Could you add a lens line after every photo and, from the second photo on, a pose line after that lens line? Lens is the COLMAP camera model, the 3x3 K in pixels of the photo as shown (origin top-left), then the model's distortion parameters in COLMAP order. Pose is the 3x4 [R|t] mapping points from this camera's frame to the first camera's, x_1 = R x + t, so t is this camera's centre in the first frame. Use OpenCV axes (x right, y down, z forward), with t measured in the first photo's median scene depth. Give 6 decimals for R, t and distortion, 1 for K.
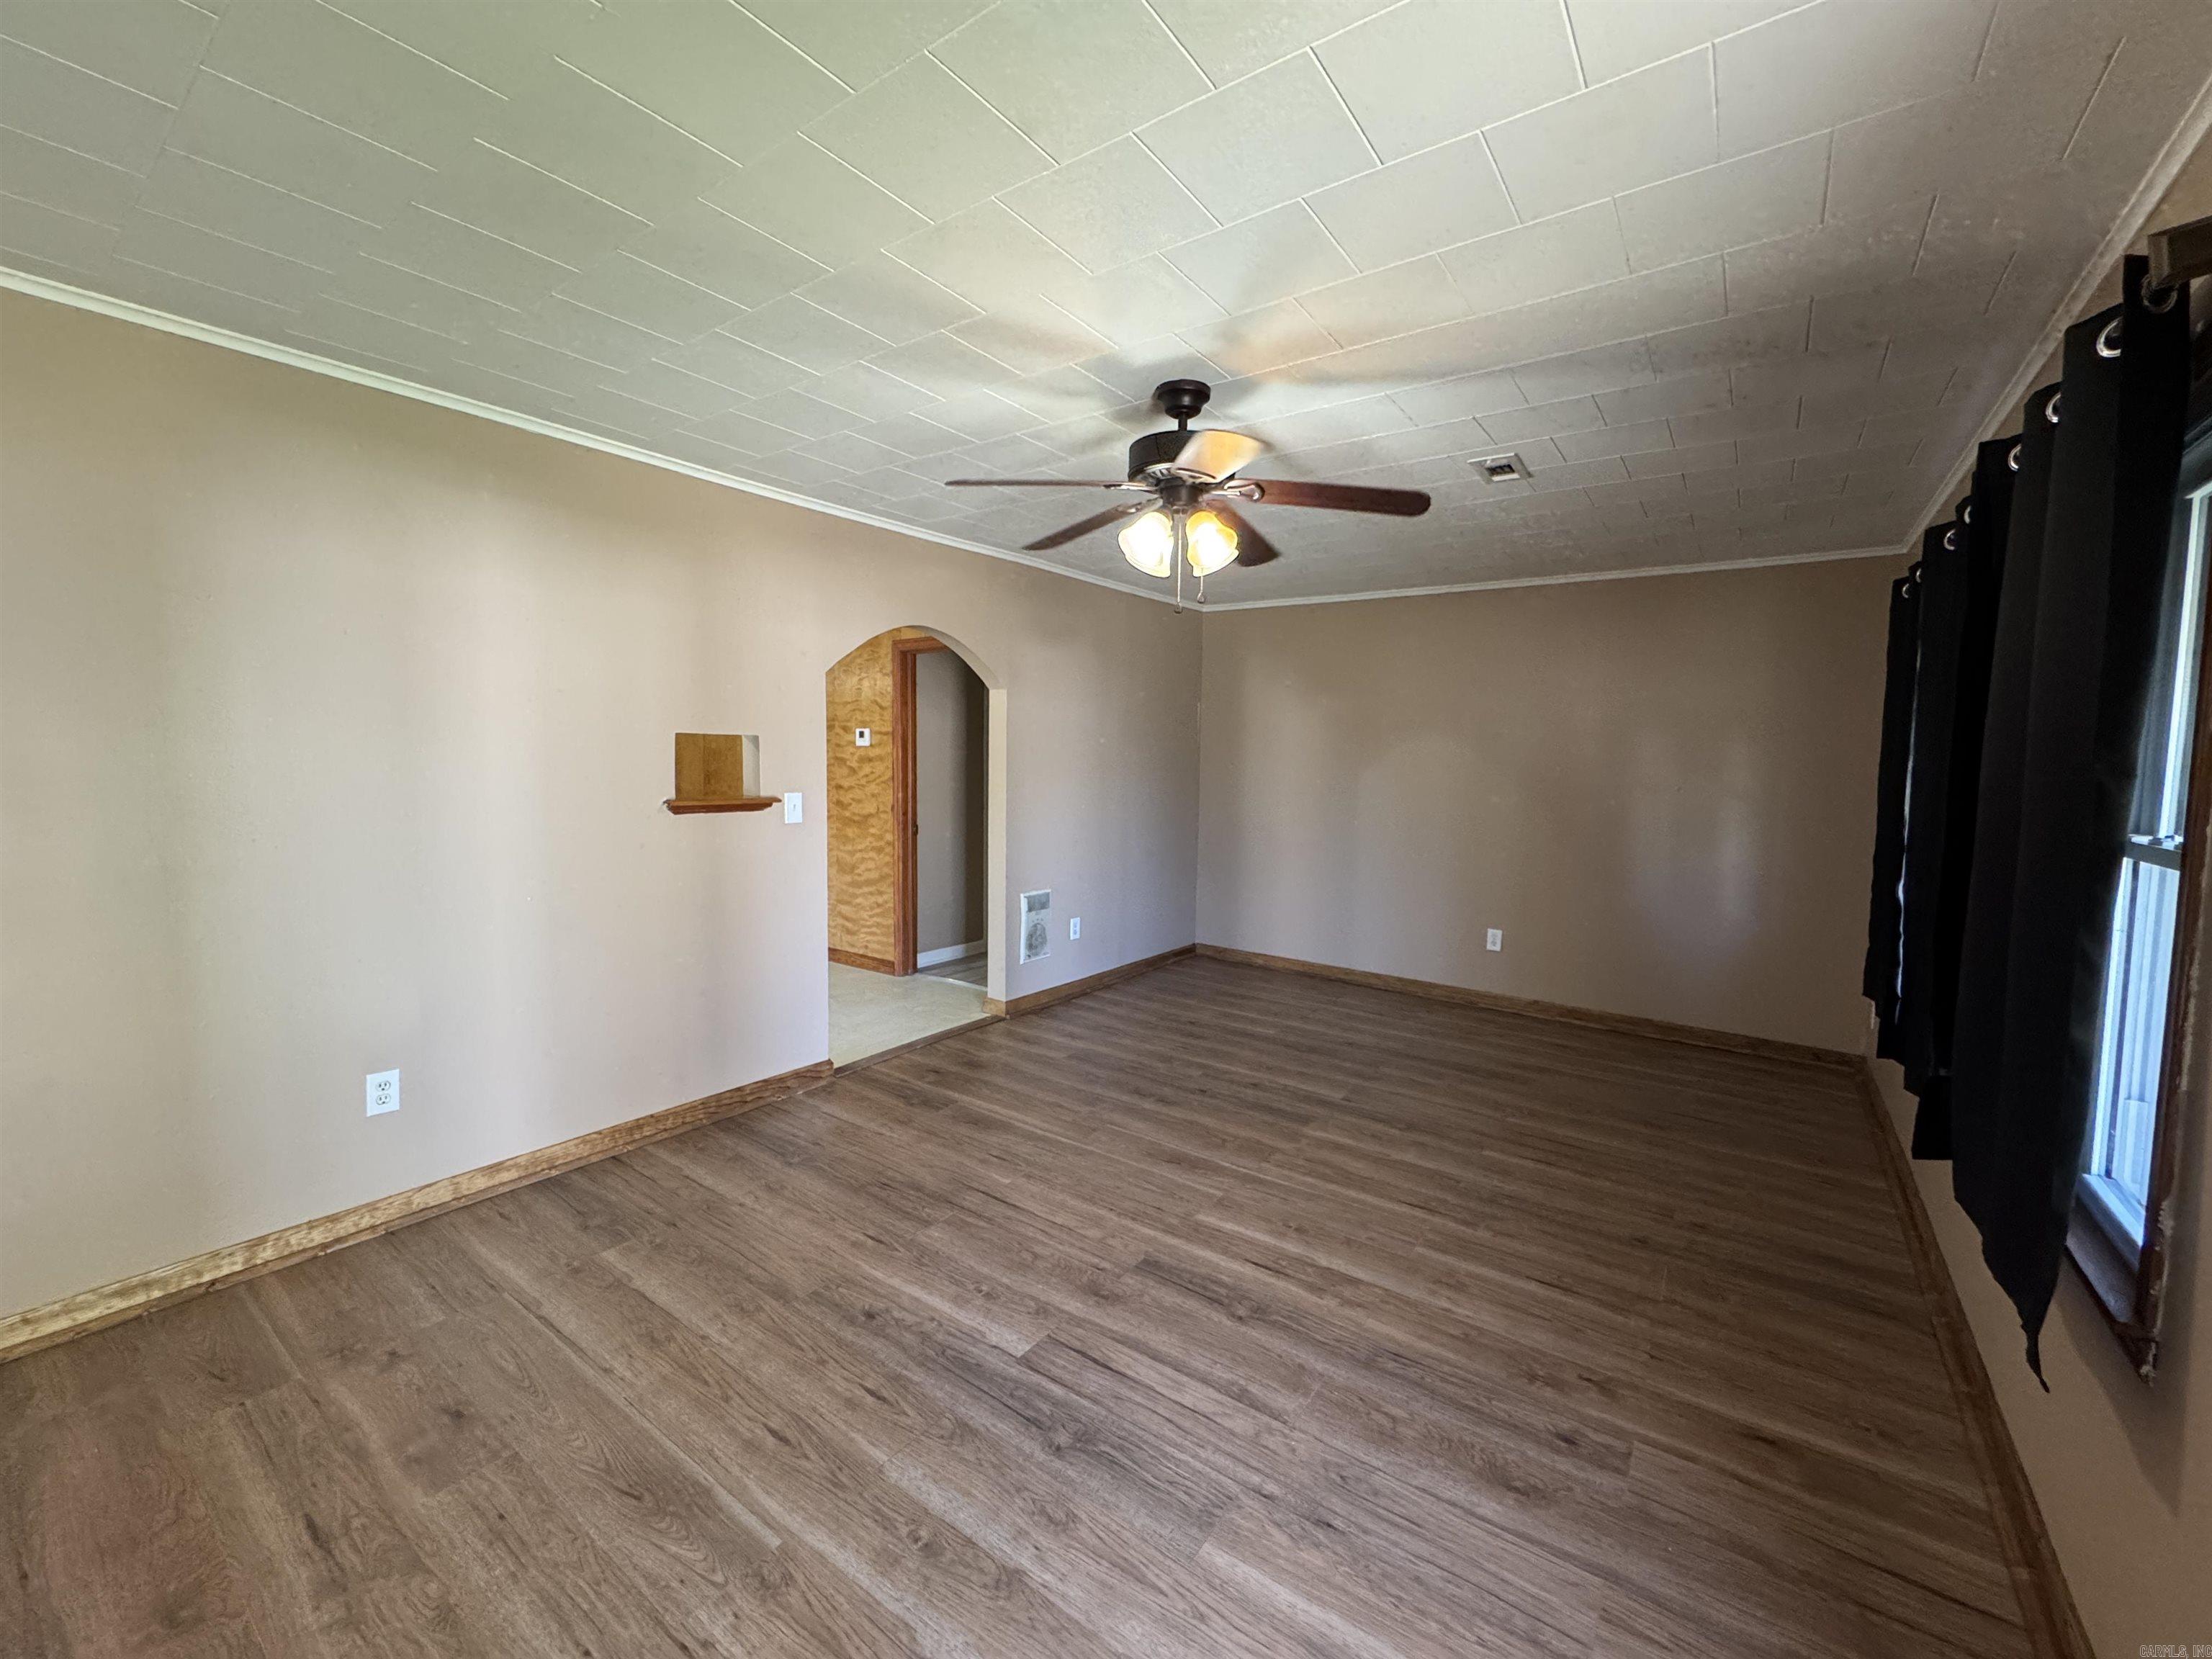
lens RADIAL K [[881.7, 0, 1109.4], [0, 881.7, 826.2], [0, 0, 1]] dist [-0.001001, 0.000350]
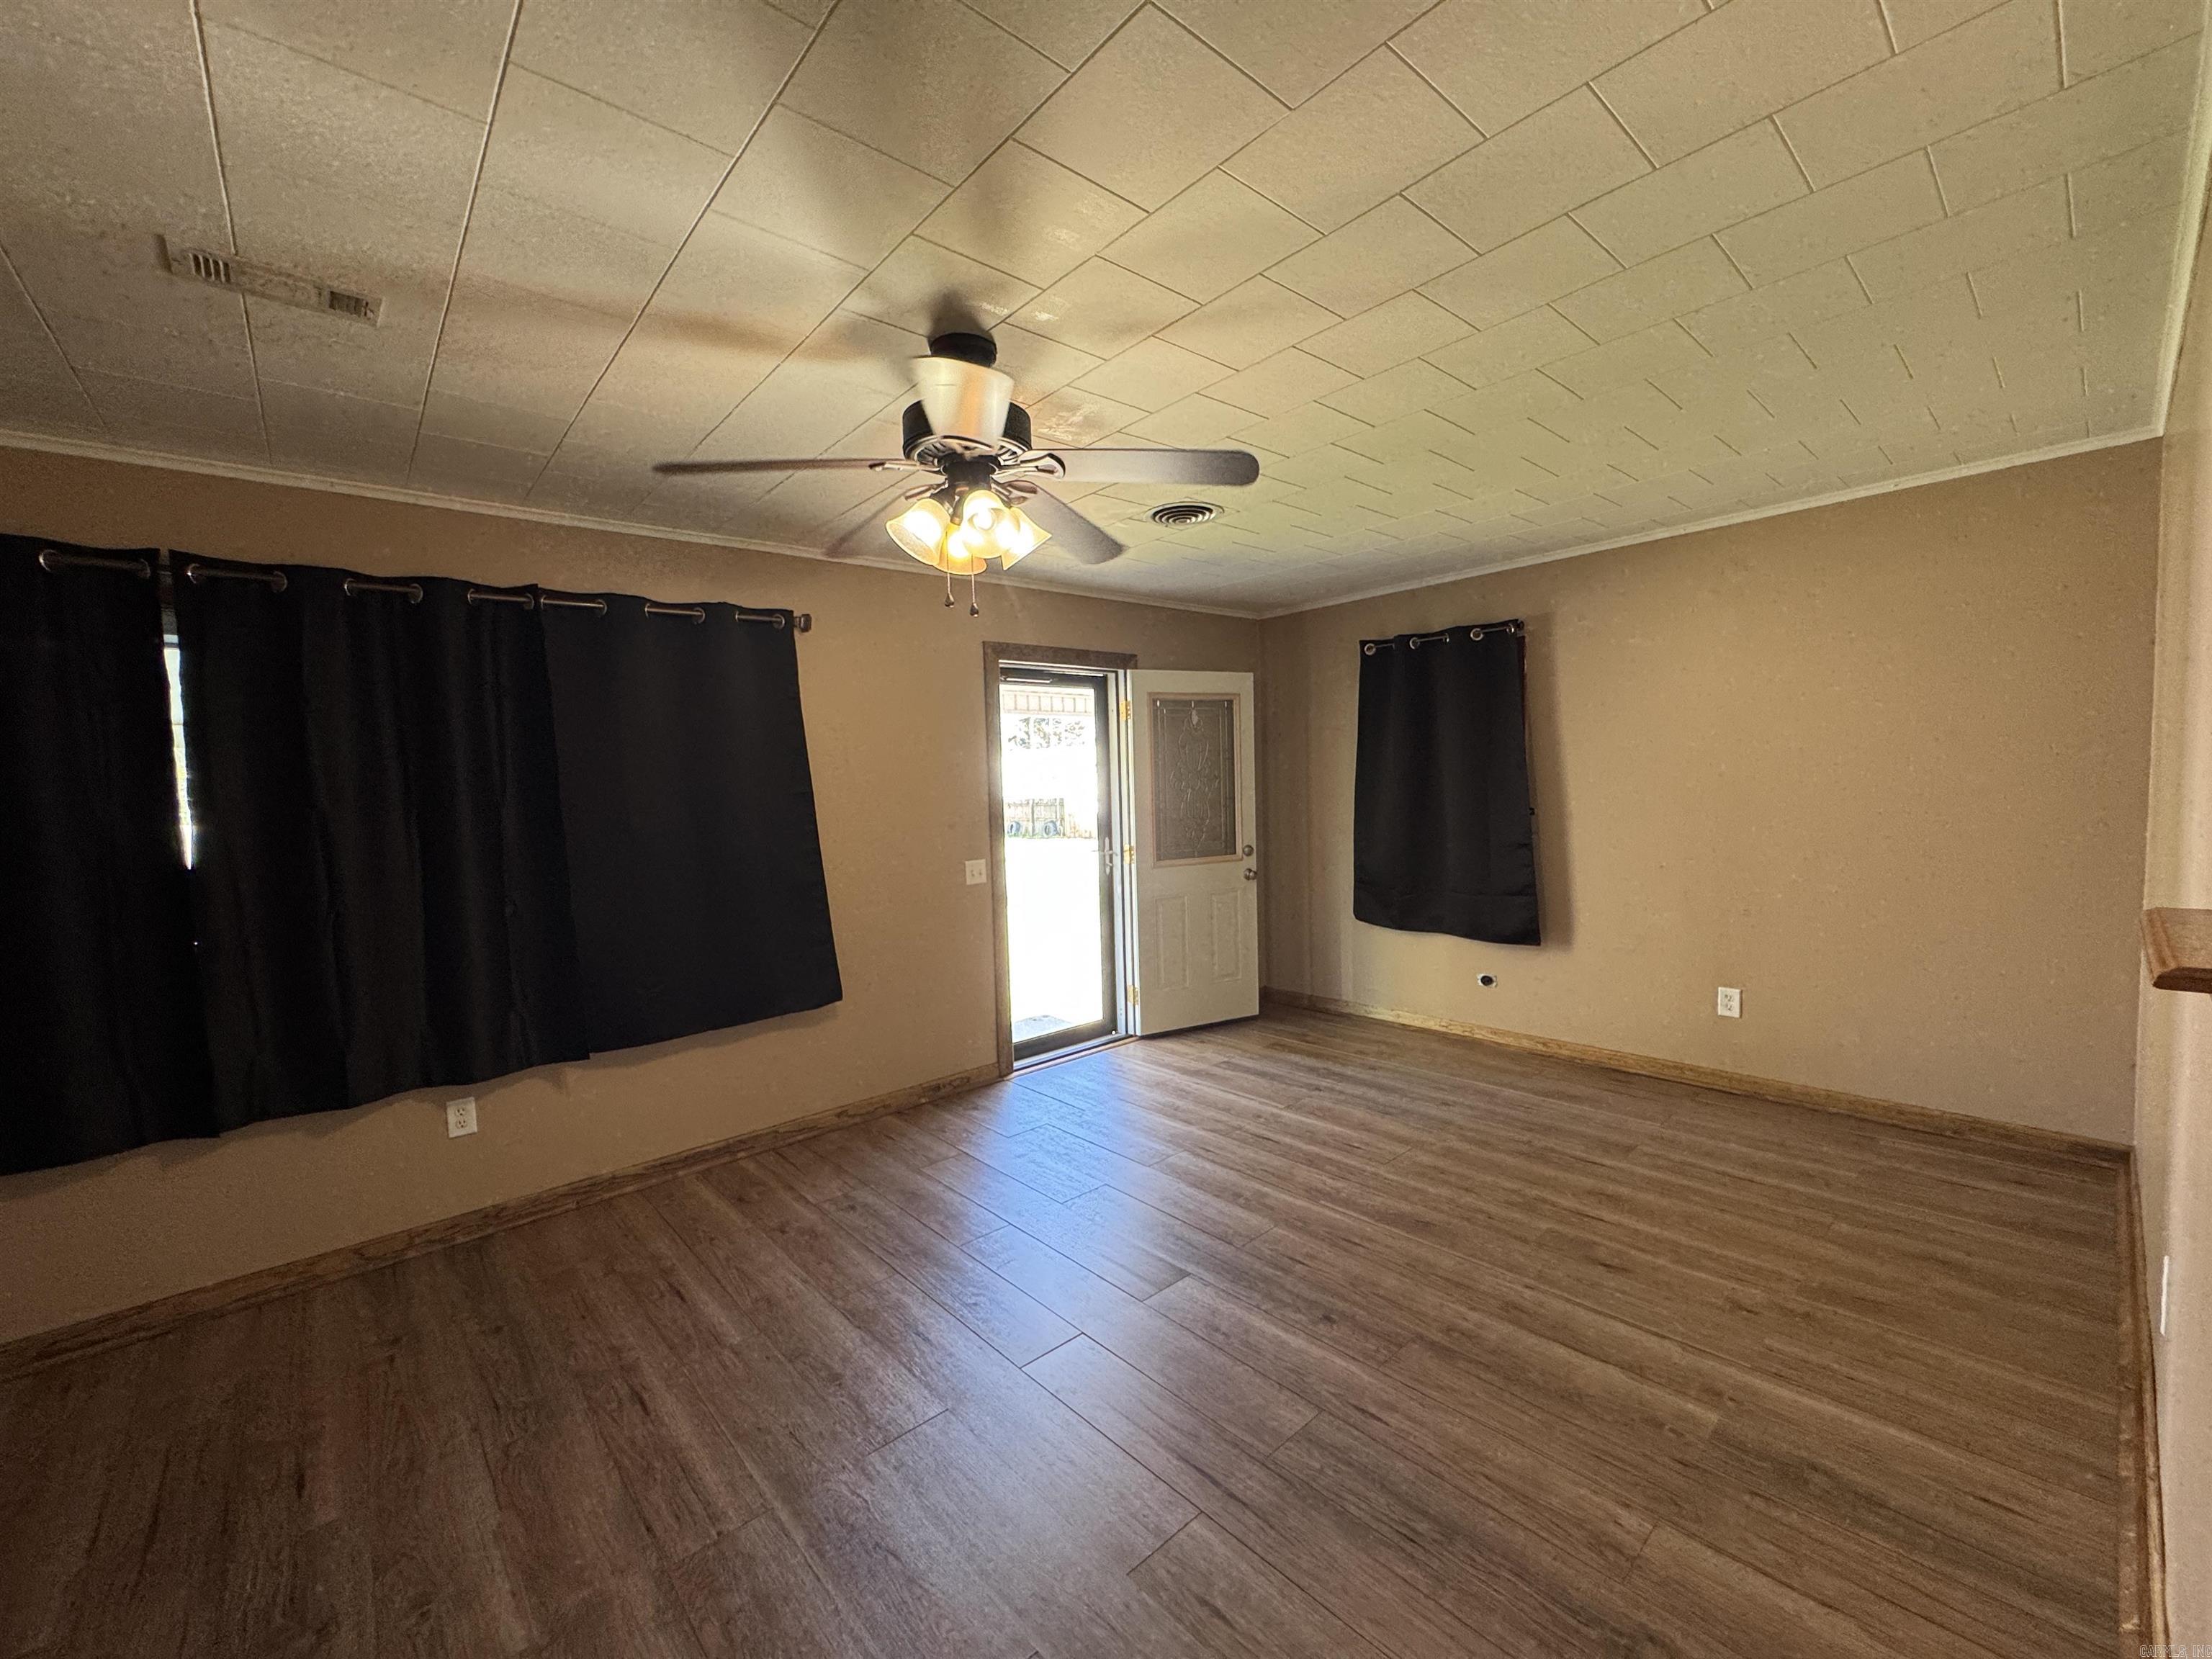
lens RADIAL K [[881.7, 0, 1104.9], [0, 881.7, 830.1], [0, 0, 1]] dist [-0.001001, 0.000350]
pose [[-0.975142, 0.003606, 0.221550, -0.246489], [0.035482, 0.989506, 0.140067, -0.167304], [-0.218720, 0.144446, -0.965037, 1.970276]]
